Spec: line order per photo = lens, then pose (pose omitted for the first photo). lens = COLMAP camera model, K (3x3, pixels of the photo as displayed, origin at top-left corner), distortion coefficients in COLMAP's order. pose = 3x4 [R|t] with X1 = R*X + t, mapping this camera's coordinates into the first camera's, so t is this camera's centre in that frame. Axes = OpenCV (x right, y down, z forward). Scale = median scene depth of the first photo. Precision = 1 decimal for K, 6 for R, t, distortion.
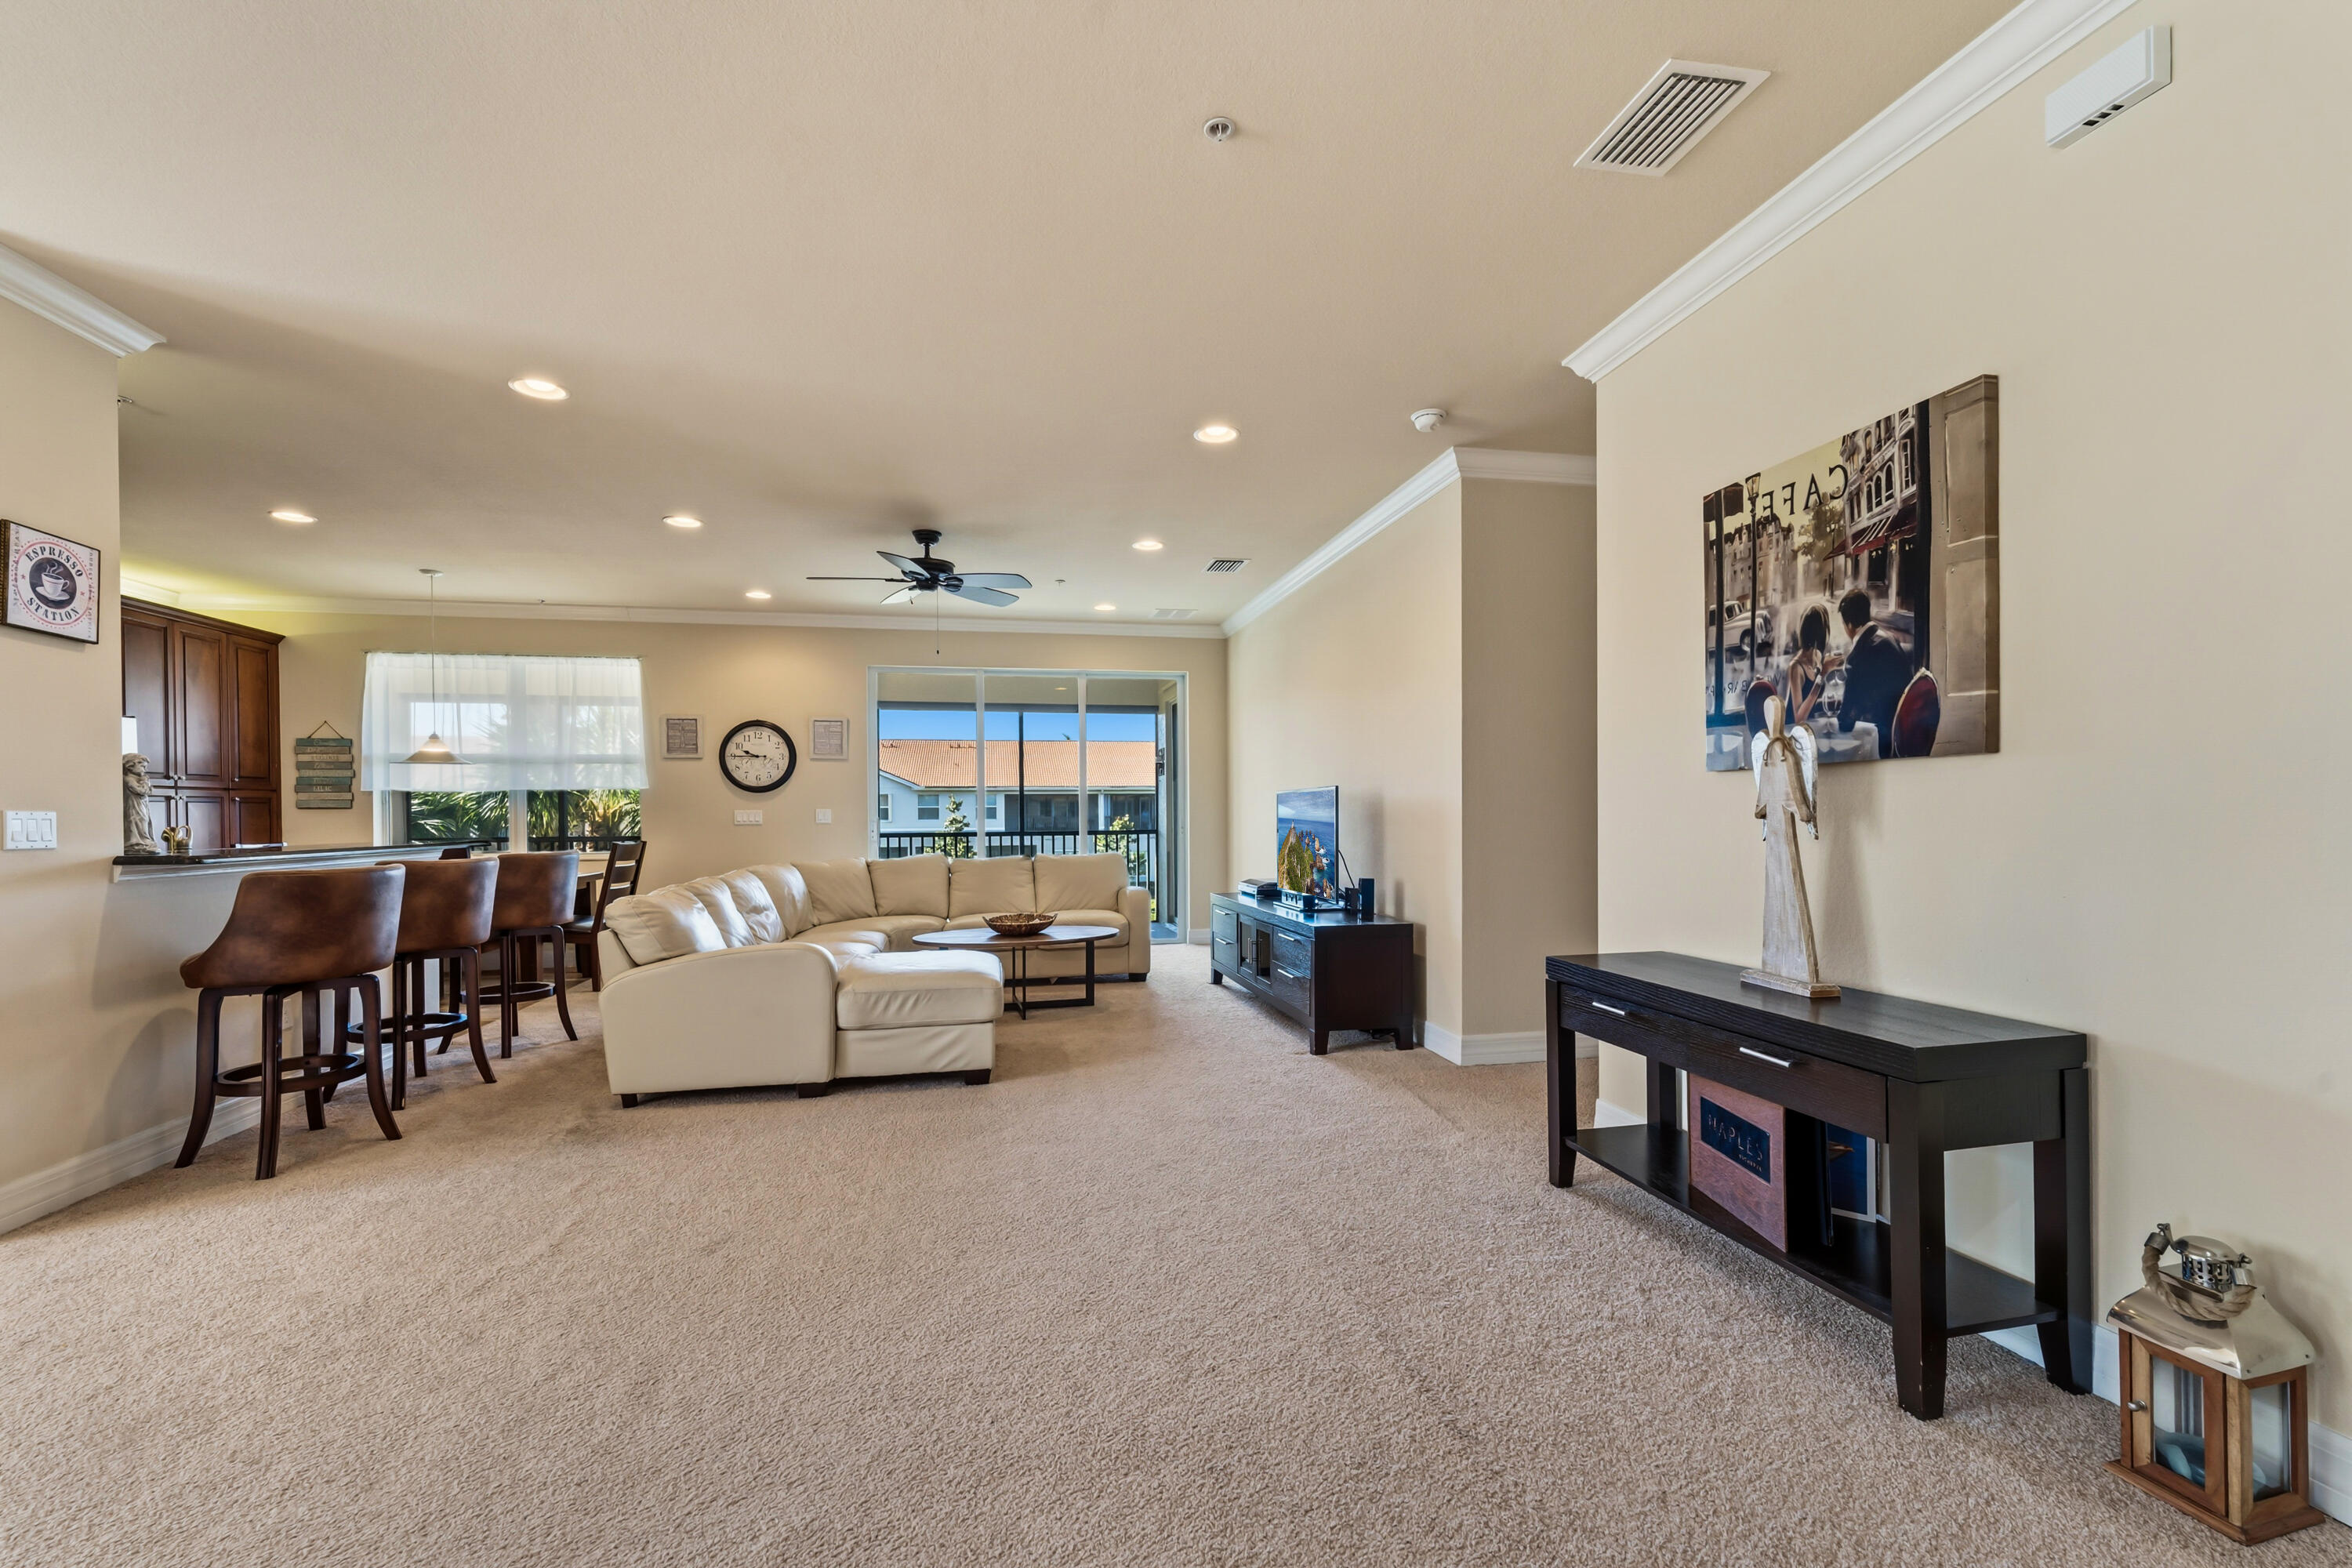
lens RADIAL K [[971.0, 0, 1185.3], [0, 971.0, 823.3], [0, 0, 1]] dist [0.002312, 0.000322]
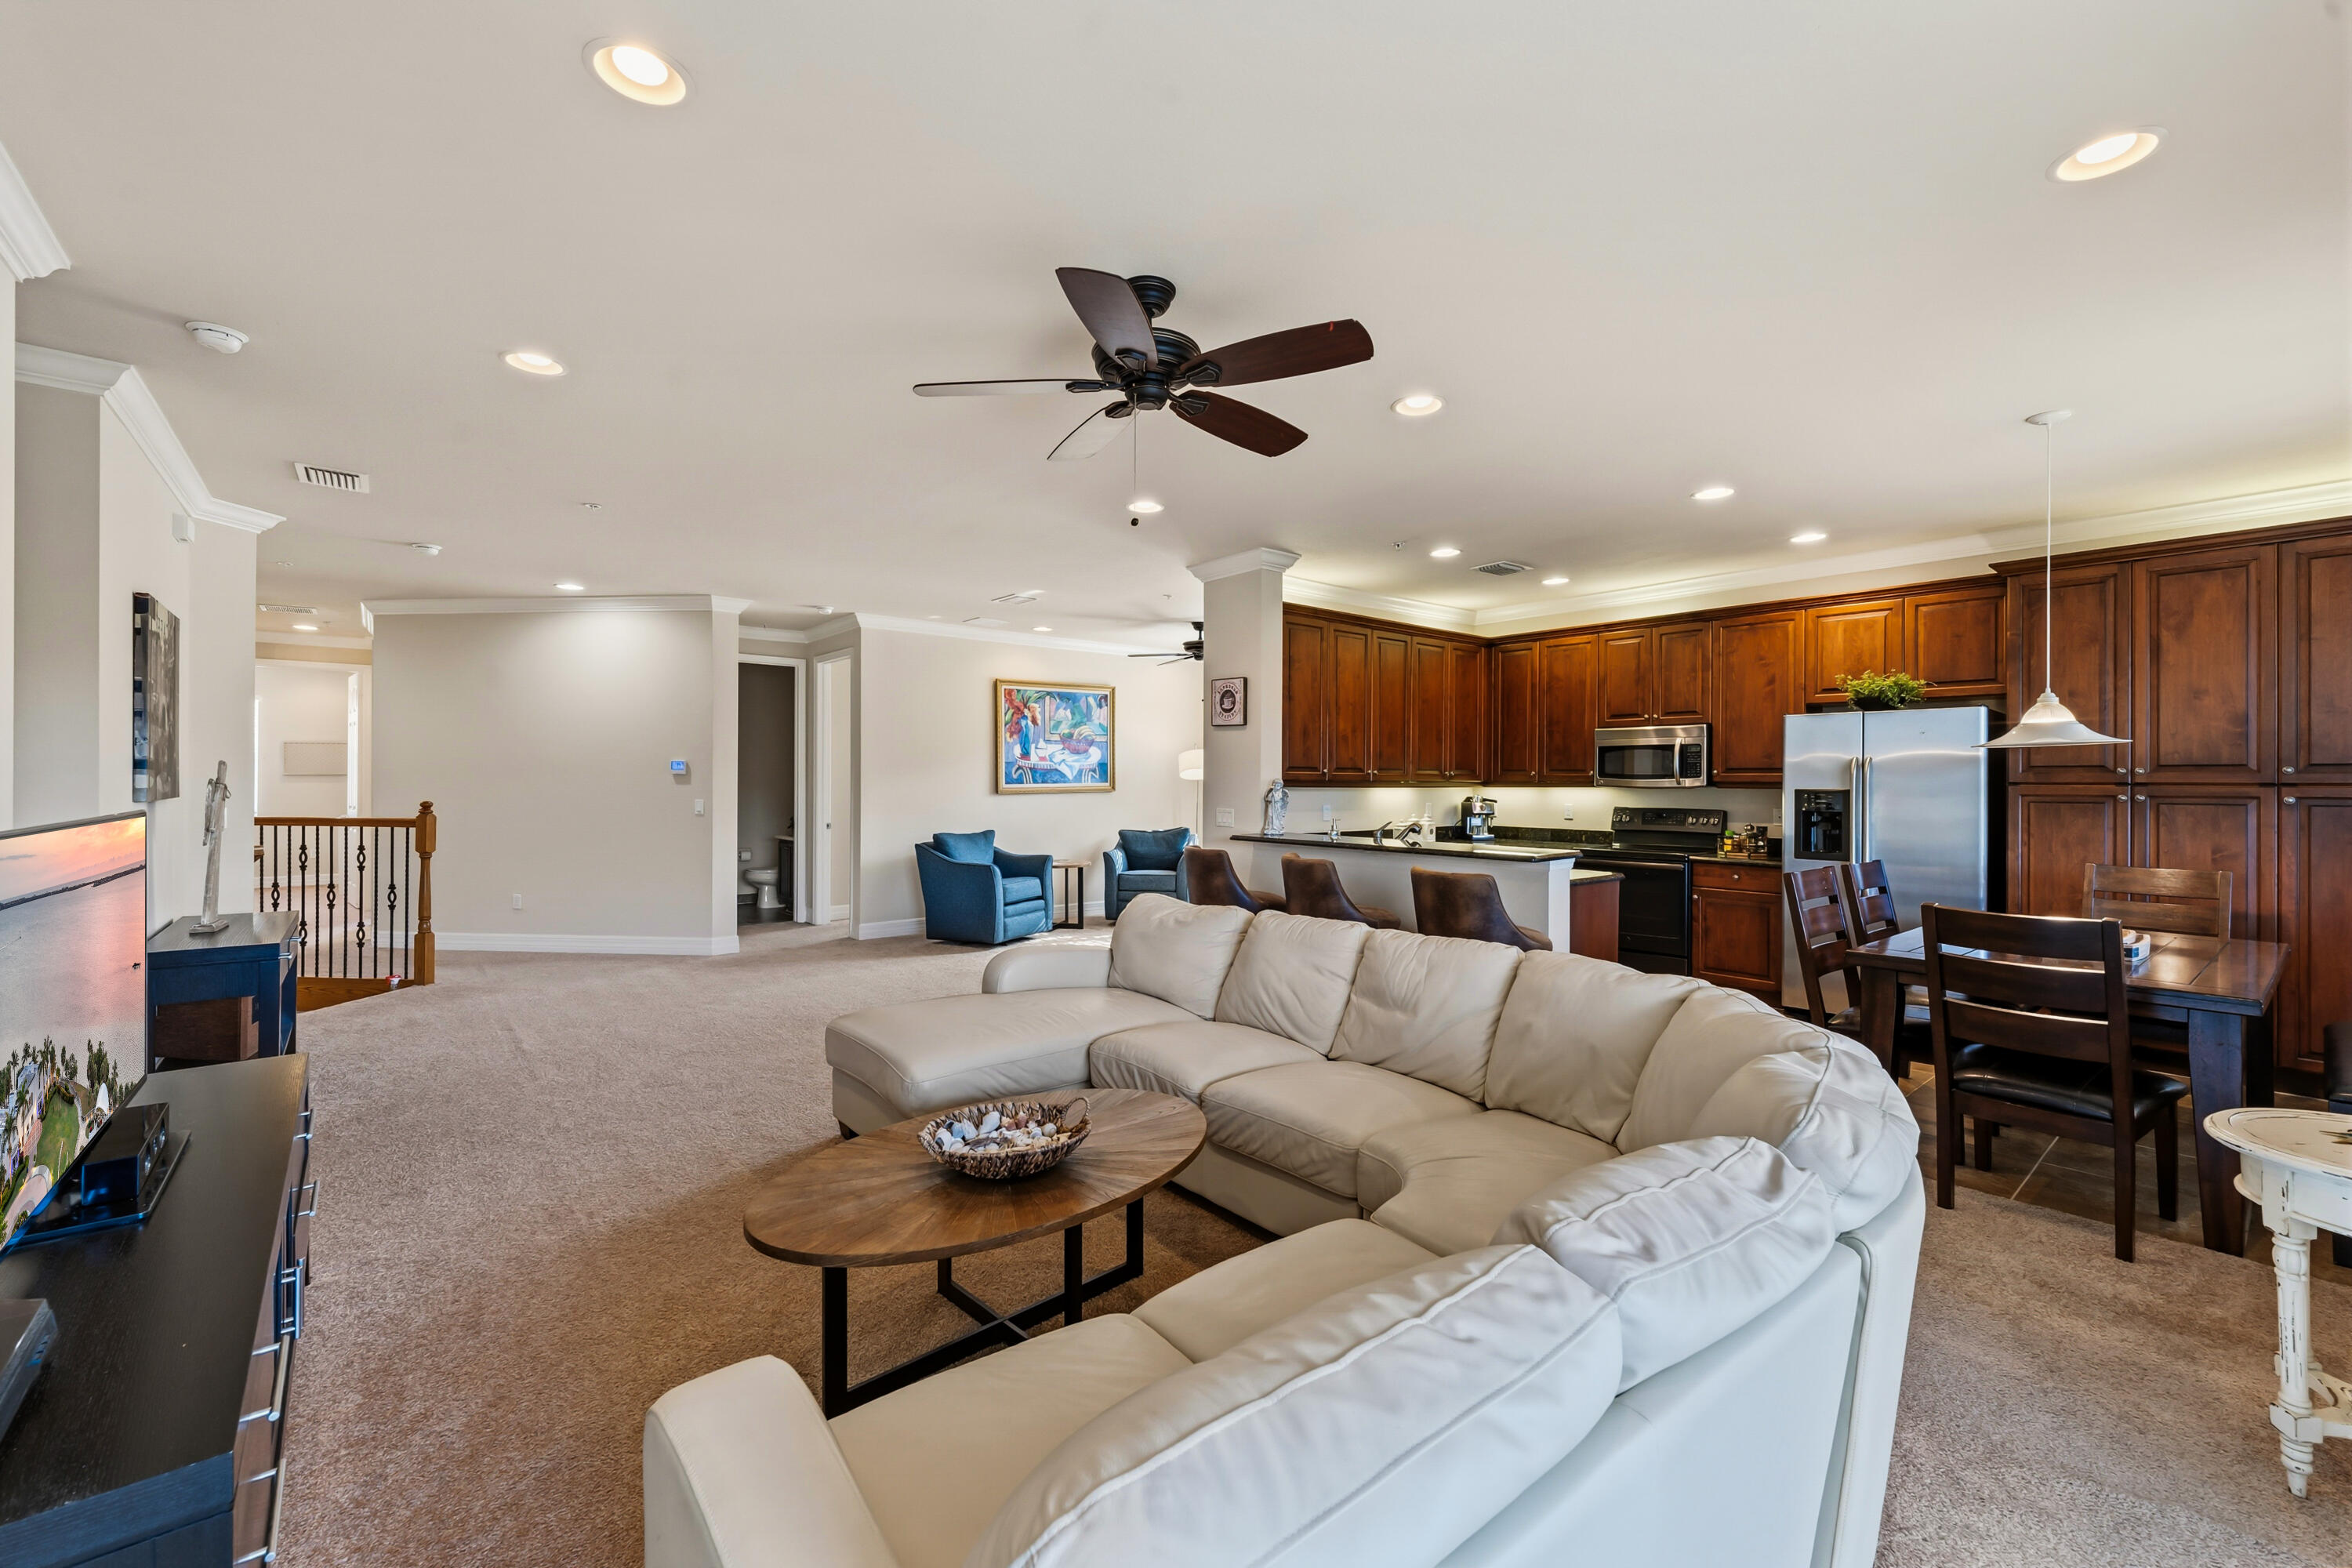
lens RADIAL K [[946.4, 0, 1177.5], [0, 946.4, 778.9], [0, 0, 1]] dist [-0.000287, -0.000107]
pose [[-0.883935, 0.004431, -0.467590, -0.075121], [-0.001808, 0.999915, 0.012893, -0.073289], [0.467607, 0.012242, -0.883852, 1.933671]]
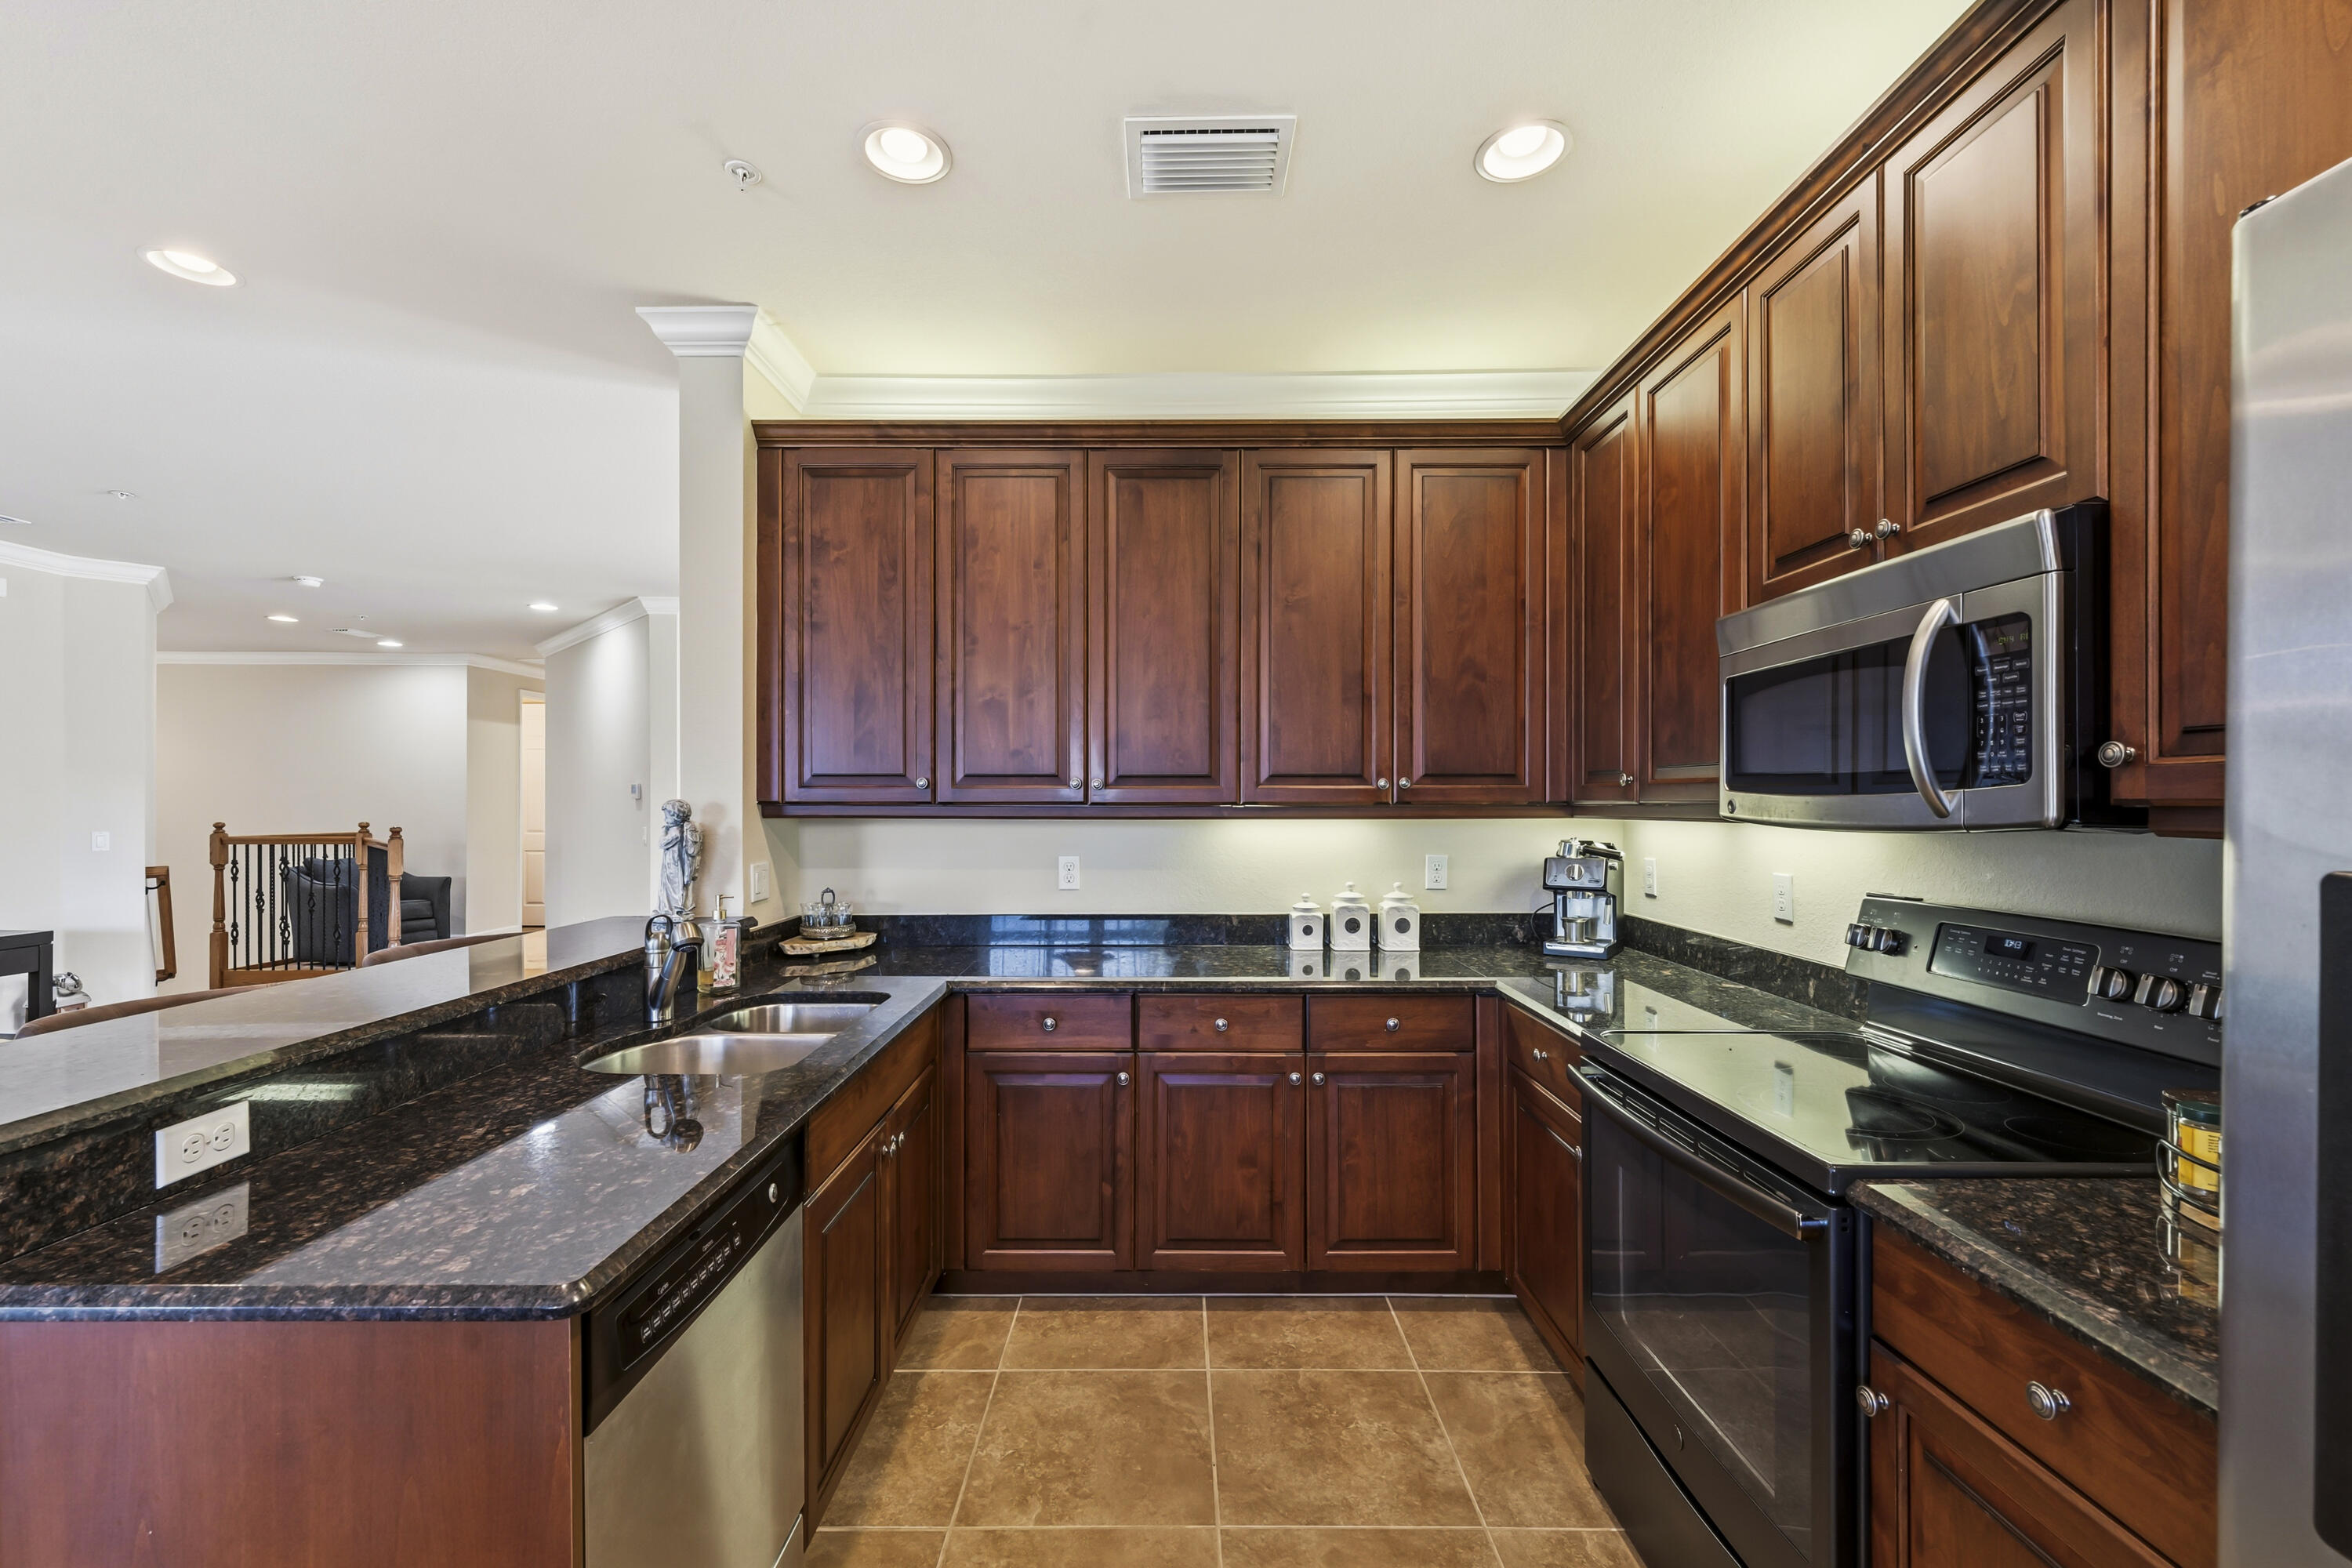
lens RADIAL K [[959.9, 0, 1169.9], [0, 959.9, 798.6], [0, 0, 1]] dist [0.001291, 0.000010]
pose [[-0.978336, 0.010122, 0.206774, -1.299792], [0.011775, 0.999908, 0.006764, -0.057712], [-0.206686, 0.009052, -0.978365, 1.348834]]
